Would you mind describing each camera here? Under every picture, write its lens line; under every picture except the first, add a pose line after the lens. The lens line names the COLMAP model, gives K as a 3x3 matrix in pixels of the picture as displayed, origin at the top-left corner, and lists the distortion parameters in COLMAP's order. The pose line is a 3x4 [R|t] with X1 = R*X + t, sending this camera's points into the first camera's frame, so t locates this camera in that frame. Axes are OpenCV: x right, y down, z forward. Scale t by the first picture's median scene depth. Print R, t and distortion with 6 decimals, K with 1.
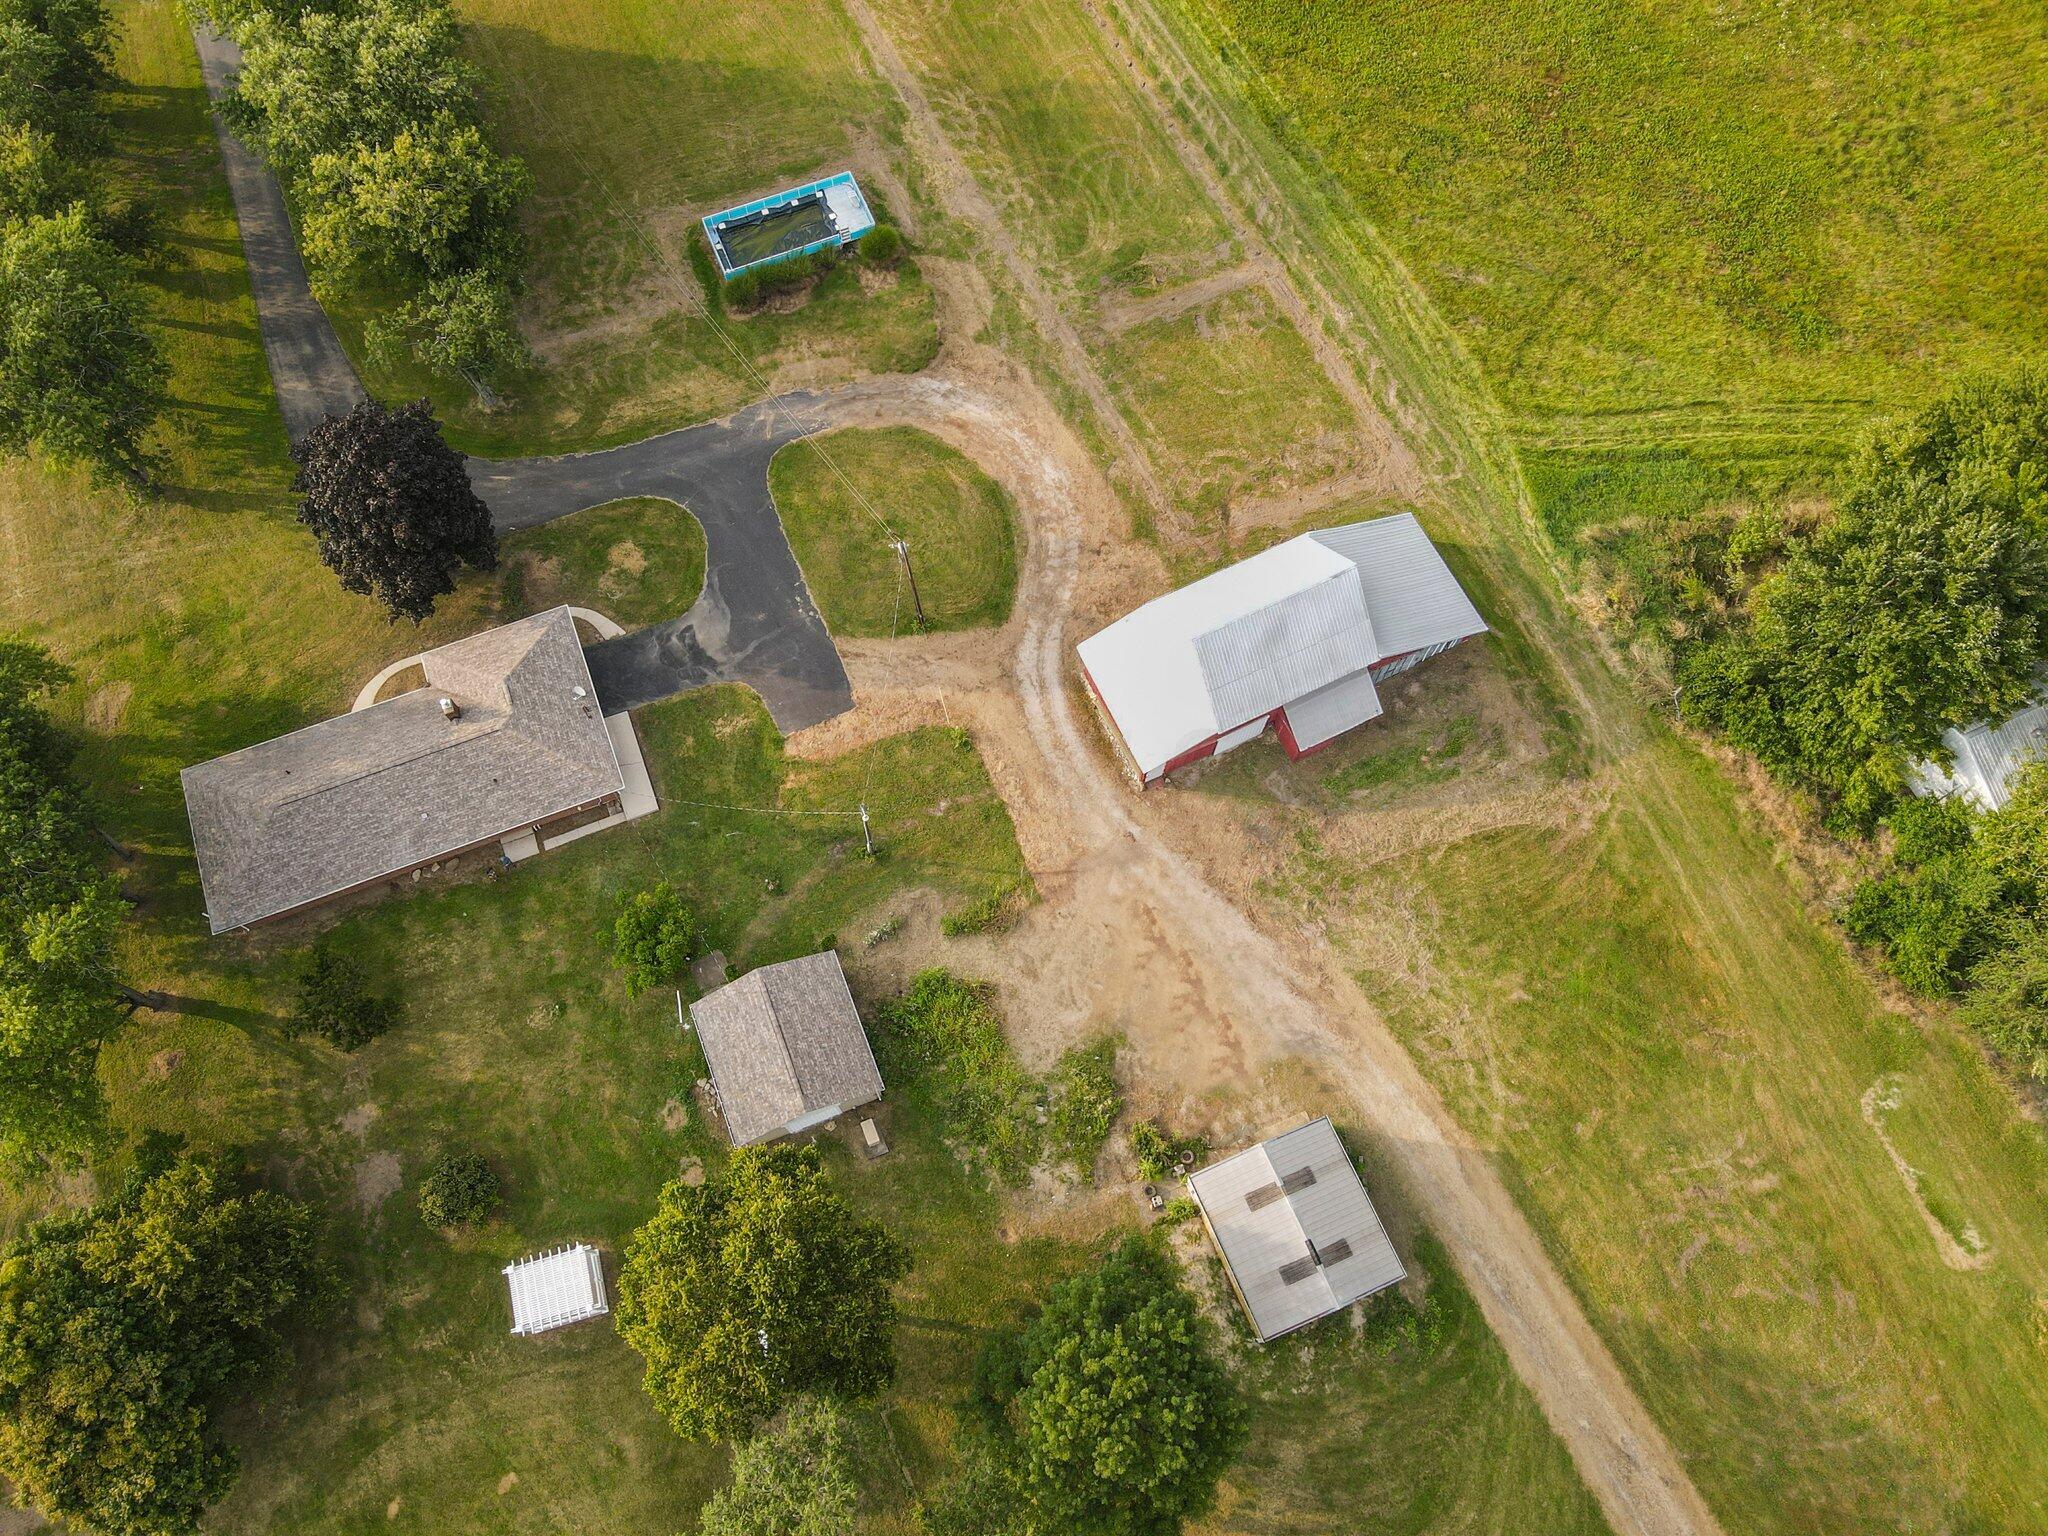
lens RADIAL K [[1497.8, 0, 1003.4], [0, 1497.8, 765.3], [0, 0, 1]] dist [0.002870, 0.009862]
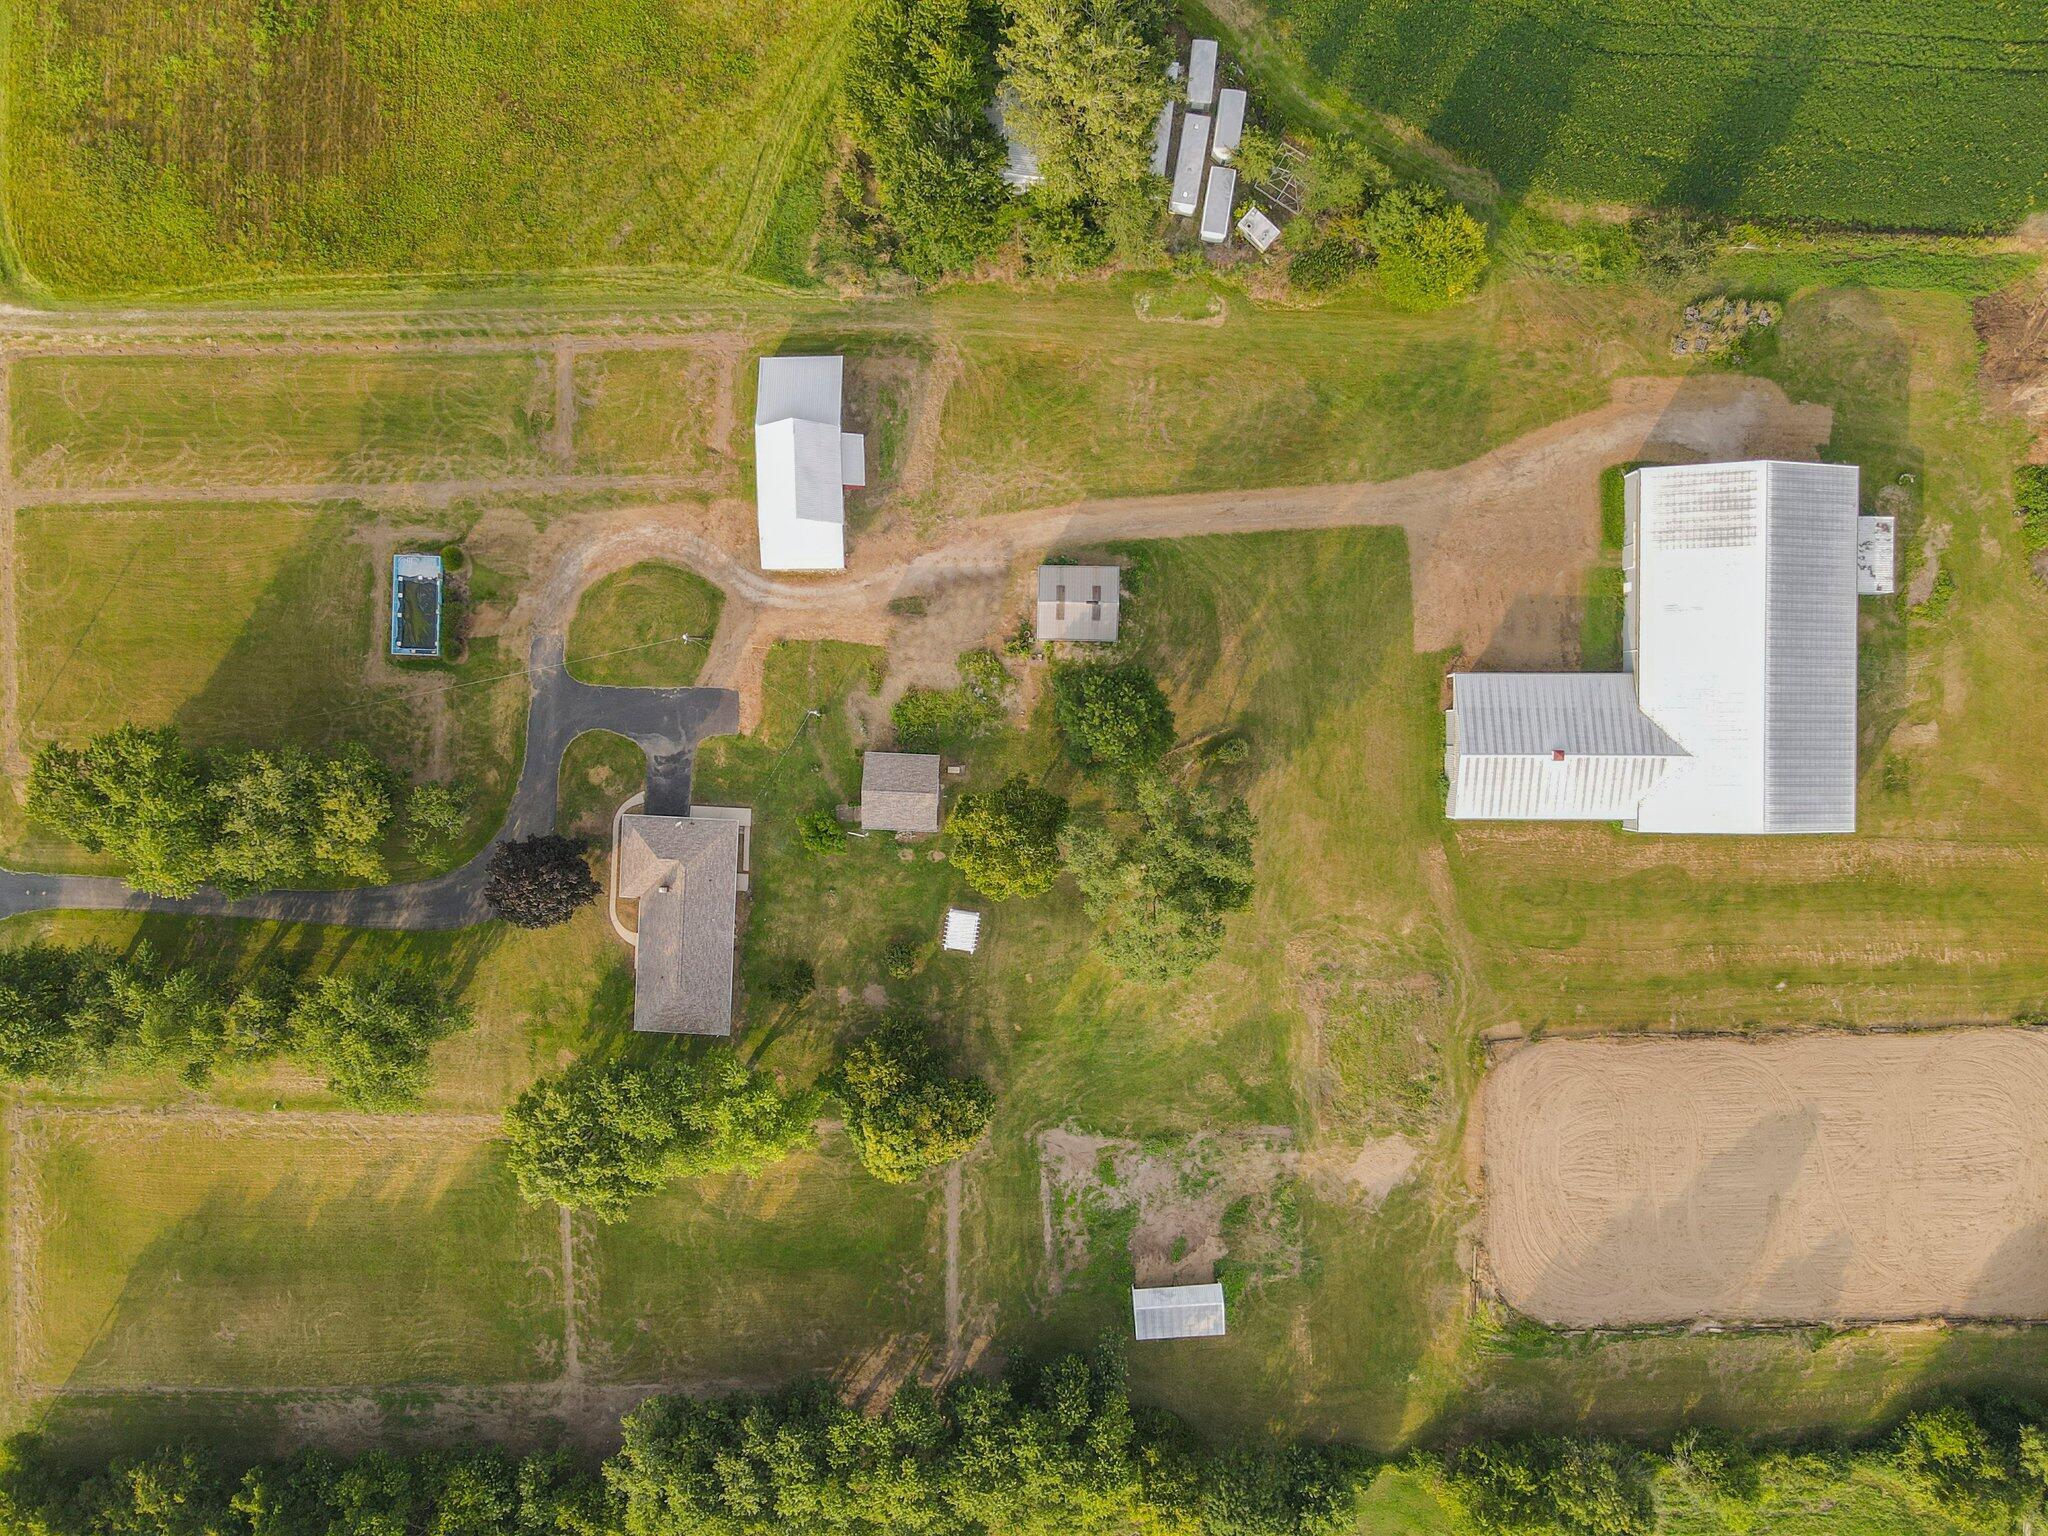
lens RADIAL K [[1550.9, 0, 1004.8], [0, 1550.9, 759.8], [0, 0, 1]] dist [0.004026, 0.003718]
pose [[0.409360, -0.912298, -0.011672, -0.019991], [0.851757, 0.377546, 0.363275, -0.417938], [-0.327008, -0.158652, 0.931609, -0.883773]]
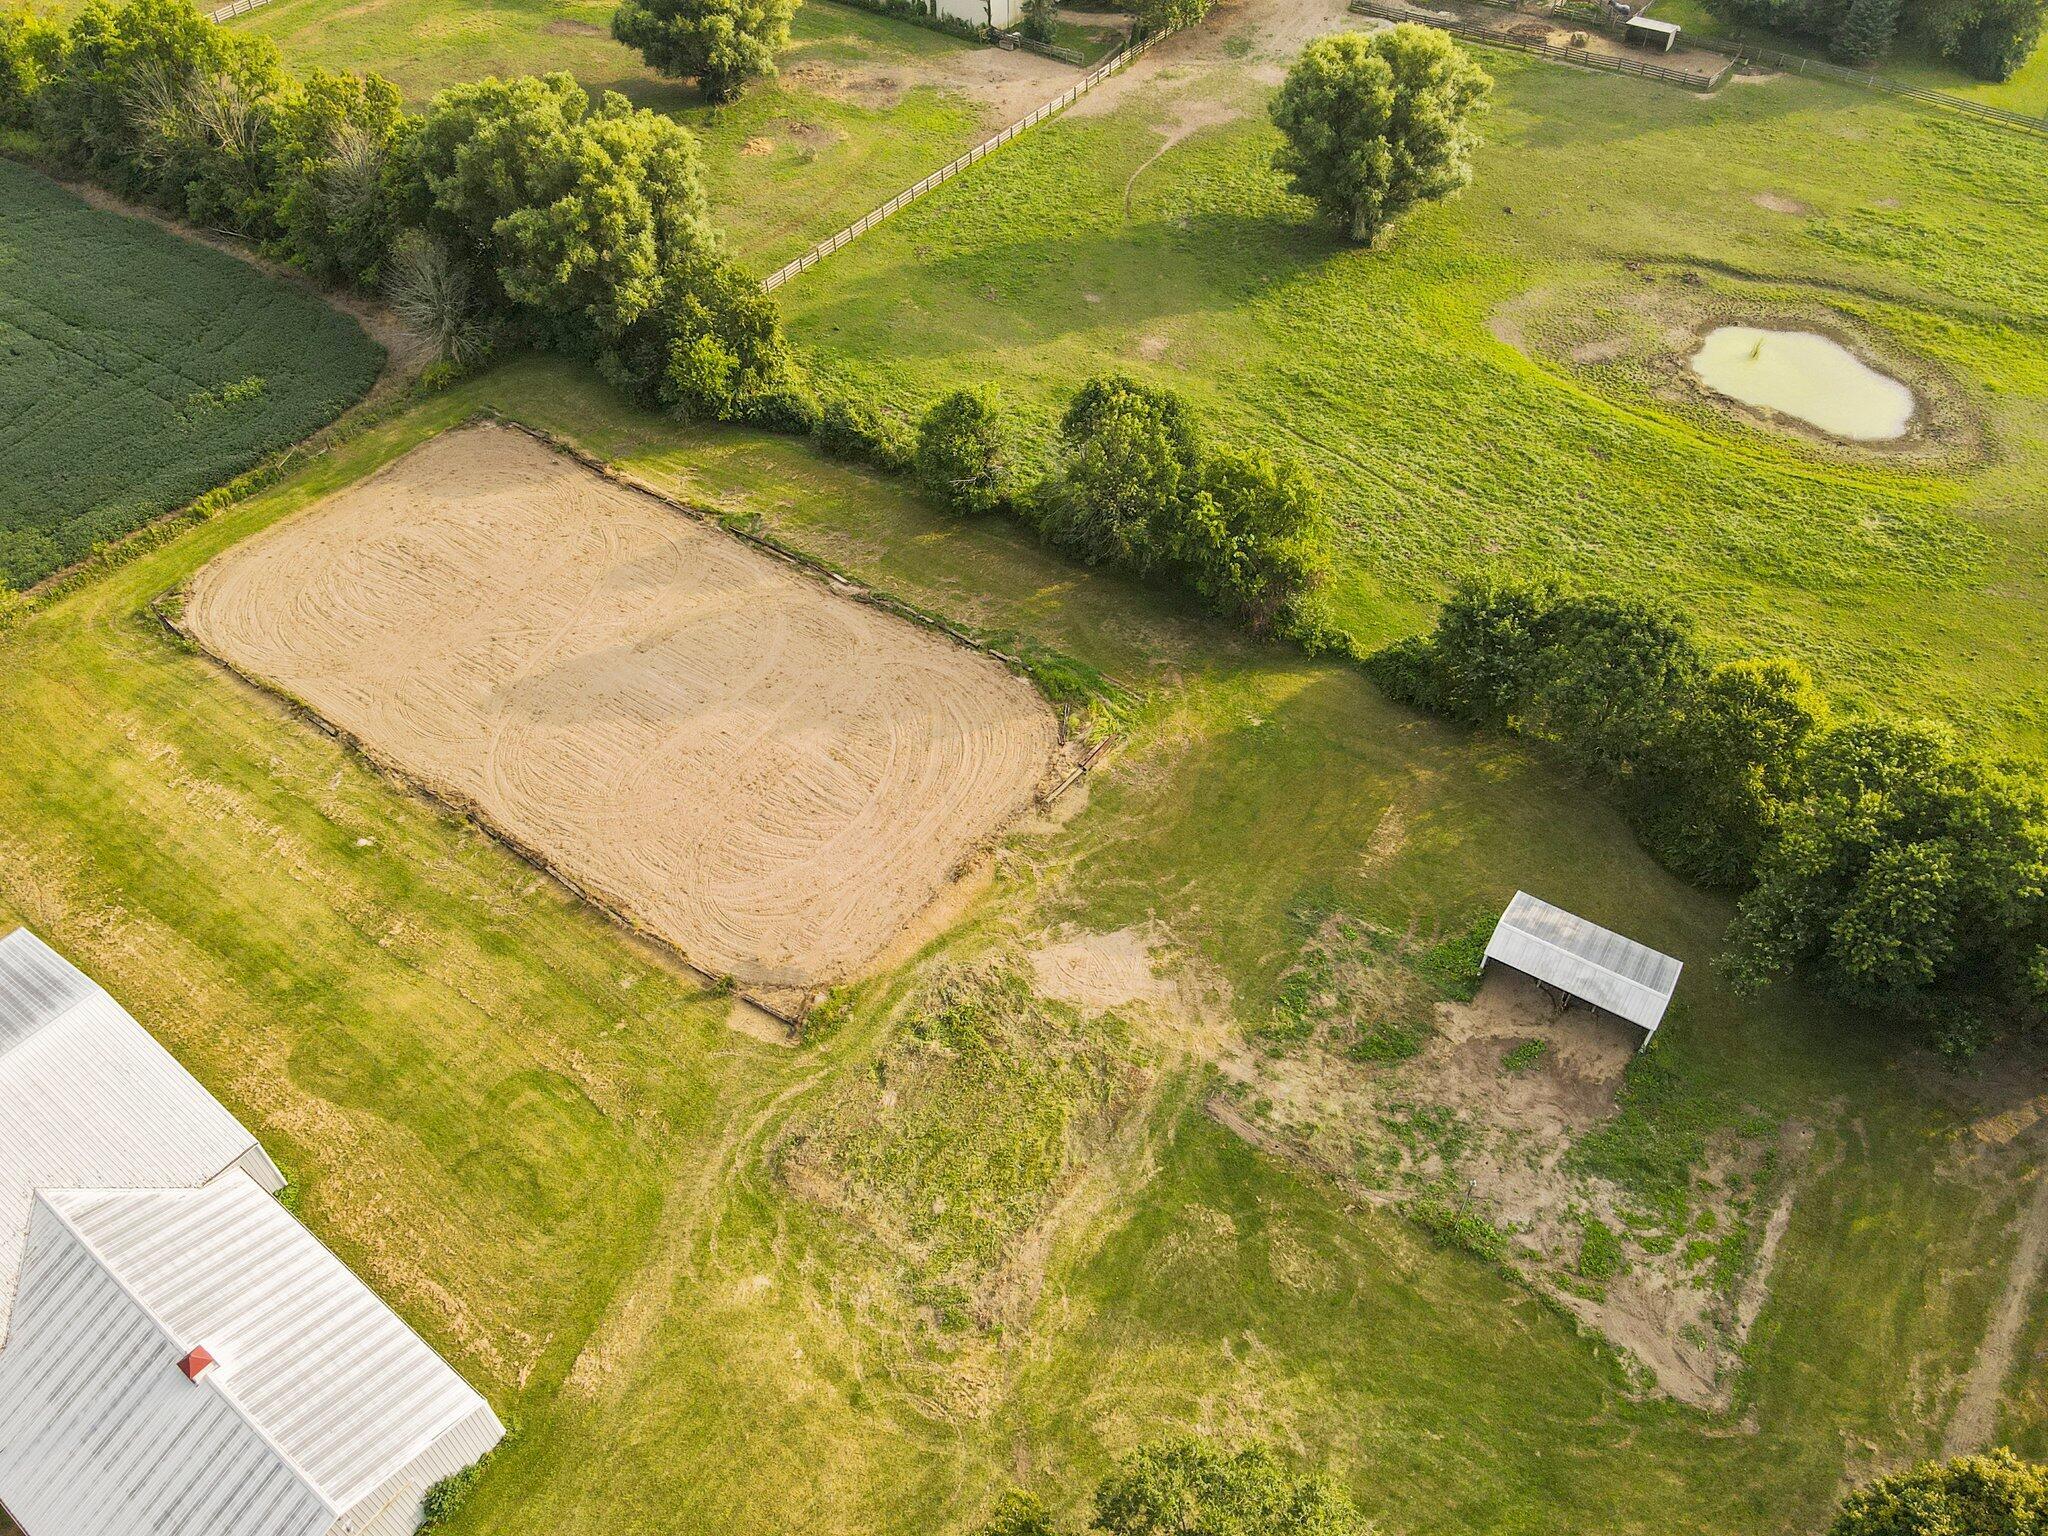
lens RADIAL K [[1497.8, 0, 1003.4], [0, 1497.8, 765.3], [0, 0, 1]] dist [0.002870, 0.009862]
pose [[-0.880421, 0.359962, -0.308685, 0.002795], [-0.428828, -0.326544, 0.842304, 0.094690], [0.202398, 0.873954, 0.441858, 0.088532]]
